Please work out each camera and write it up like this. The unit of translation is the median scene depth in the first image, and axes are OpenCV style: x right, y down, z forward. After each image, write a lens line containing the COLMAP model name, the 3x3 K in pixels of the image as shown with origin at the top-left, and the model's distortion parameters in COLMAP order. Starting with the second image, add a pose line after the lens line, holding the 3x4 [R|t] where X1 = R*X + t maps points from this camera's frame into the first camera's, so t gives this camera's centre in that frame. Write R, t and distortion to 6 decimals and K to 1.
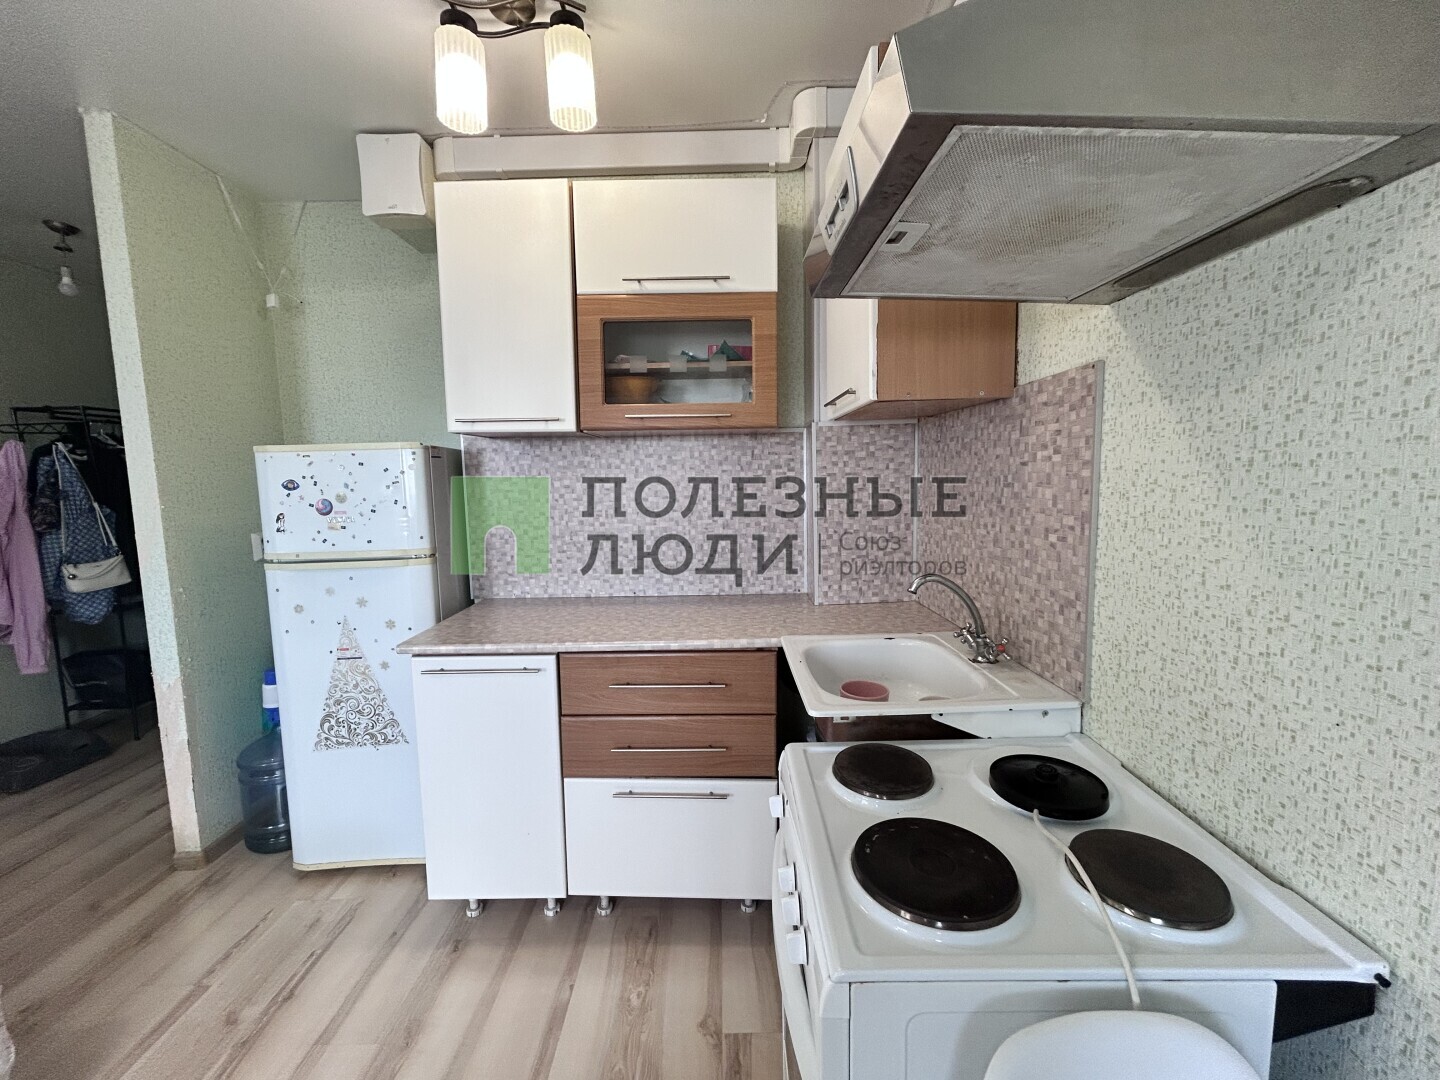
lens RADIAL K [[586.5, 0, 717.2], [0, 586.5, 538.7], [0, 0, 1]] dist [0.003499, -0.001266]
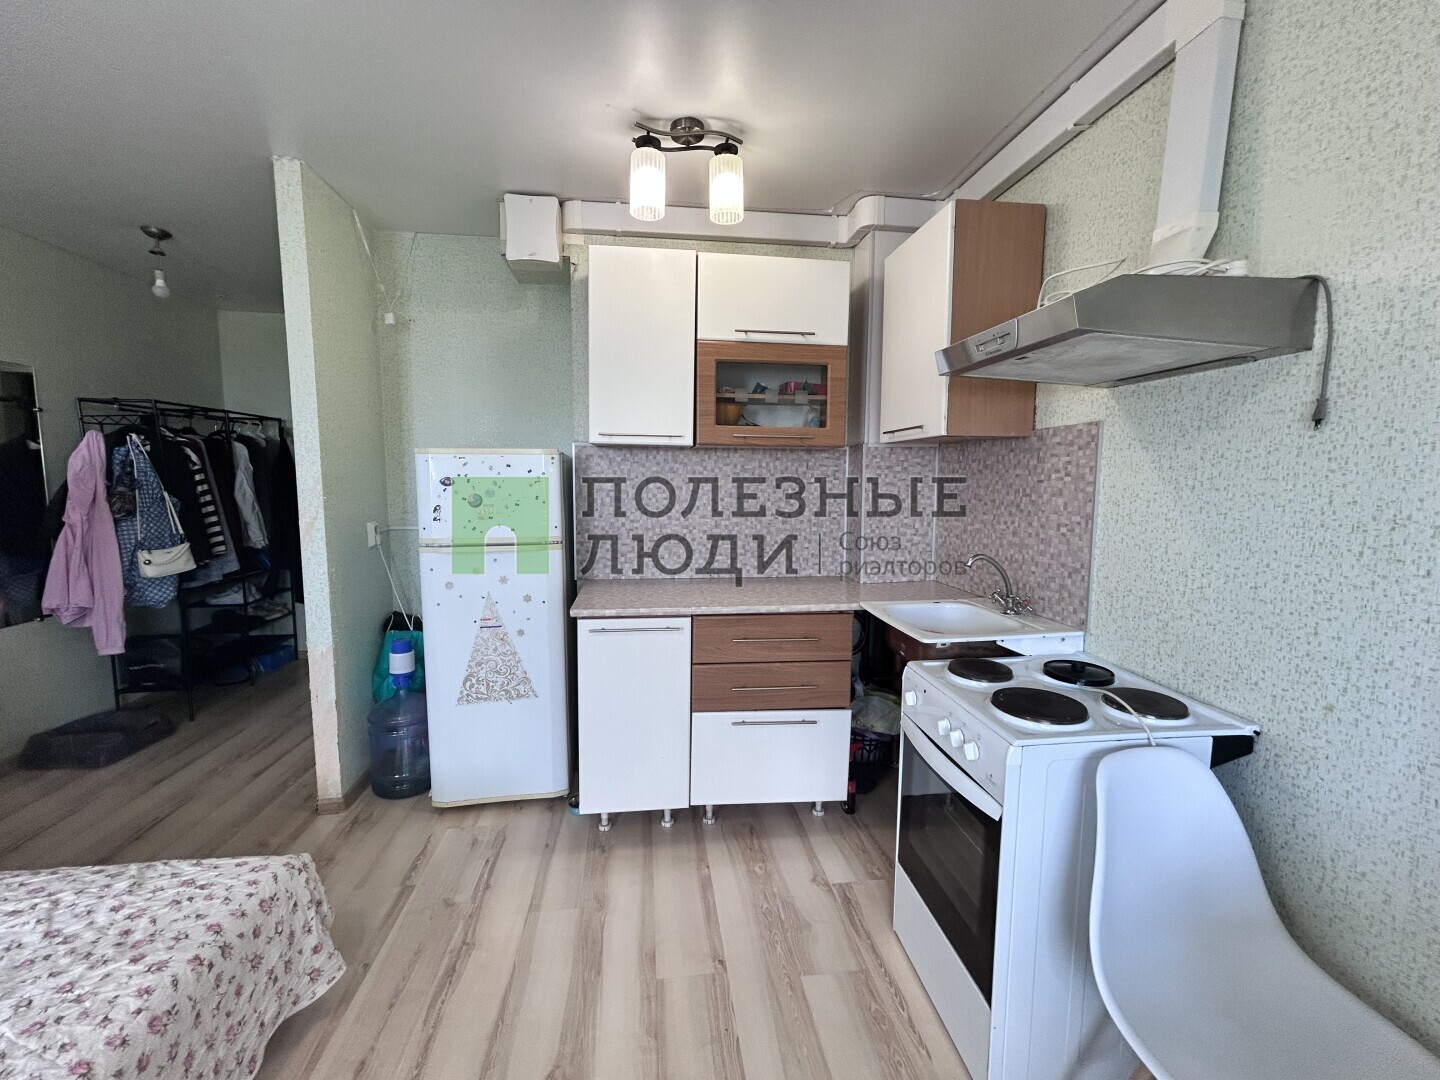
lens RADIAL K [[586.5, 0, 719.7], [0, 586.5, 538.2], [0, 0, 1]] dist [0.003499, -0.001266]
pose [[0.990980, 0.011555, 0.133509, -0.348930], [-0.010968, 0.999927, -0.005134, 0.025103], [-0.133559, 0.003623, 0.991034, -0.273466]]
